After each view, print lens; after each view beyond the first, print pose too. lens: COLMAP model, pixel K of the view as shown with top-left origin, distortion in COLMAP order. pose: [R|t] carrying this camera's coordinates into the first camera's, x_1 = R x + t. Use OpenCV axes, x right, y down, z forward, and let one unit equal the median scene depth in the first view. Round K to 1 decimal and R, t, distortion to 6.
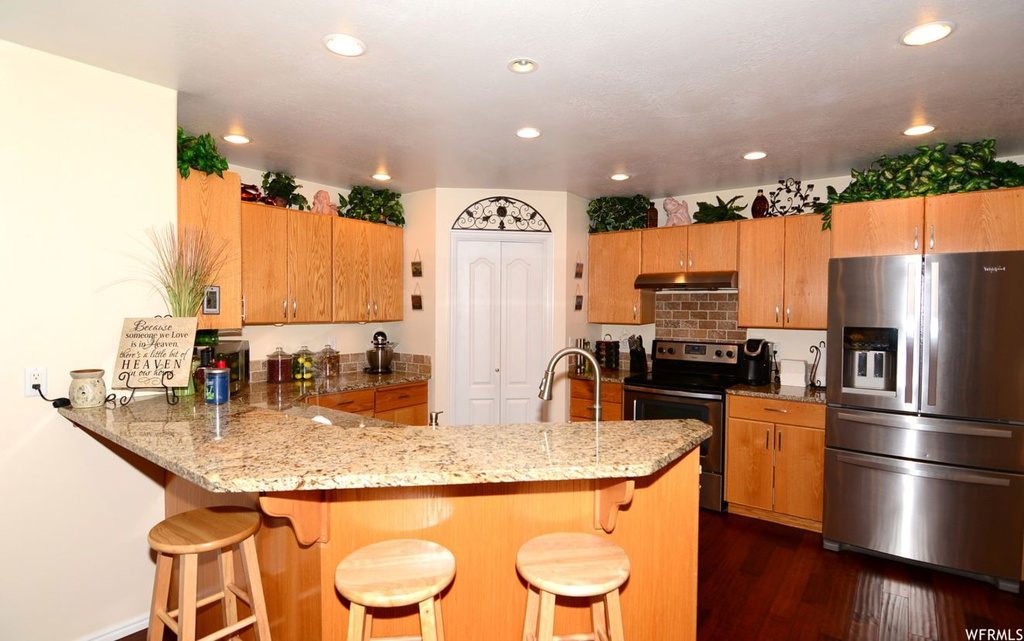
lens RADIAL K [[506.7, 0, 521.0], [0, 506.7, 315.6], [0, 0, 1]] dist [-0.017980, -0.000749]
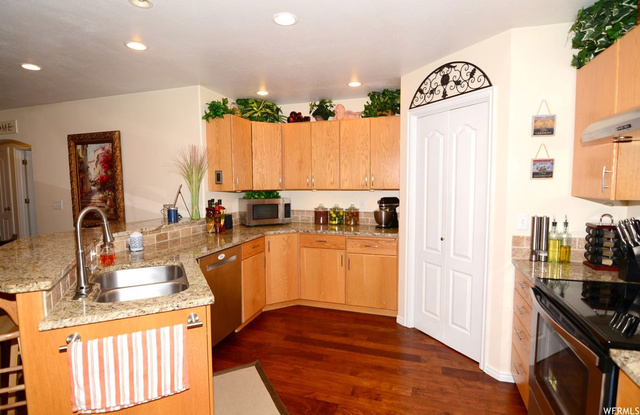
lens RADIAL K [[327.5, 0, 319.0], [0, 327.5, 210.3], [0, 0, 1]] dist [-0.012622, 0.000047]
pose [[0.326243, 0.065203, -0.943035, 0.505037], [-0.010414, 0.997806, 0.065388, 0.010225], [0.945229, -0.011512, 0.326206, 0.561035]]
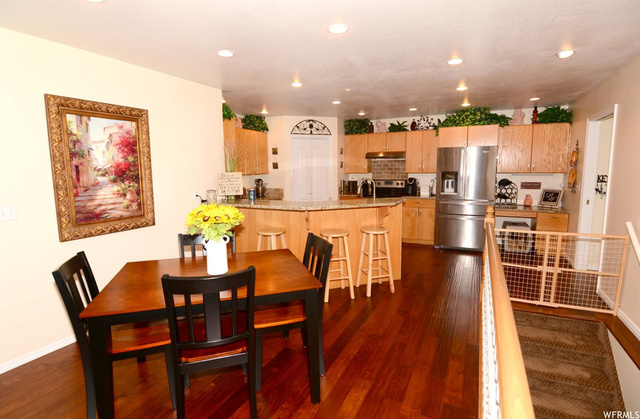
lens RADIAL K [[327.5, 0, 319.0], [0, 327.5, 207.6], [0, 0, 1]] dist [-0.012622, 0.000047]
pose [[0.981141, -0.040960, 0.188904, -0.307387], [0.021279, 0.994238, 0.105061, 0.011656], [-0.192118, -0.099060, 0.976359, -0.533849]]
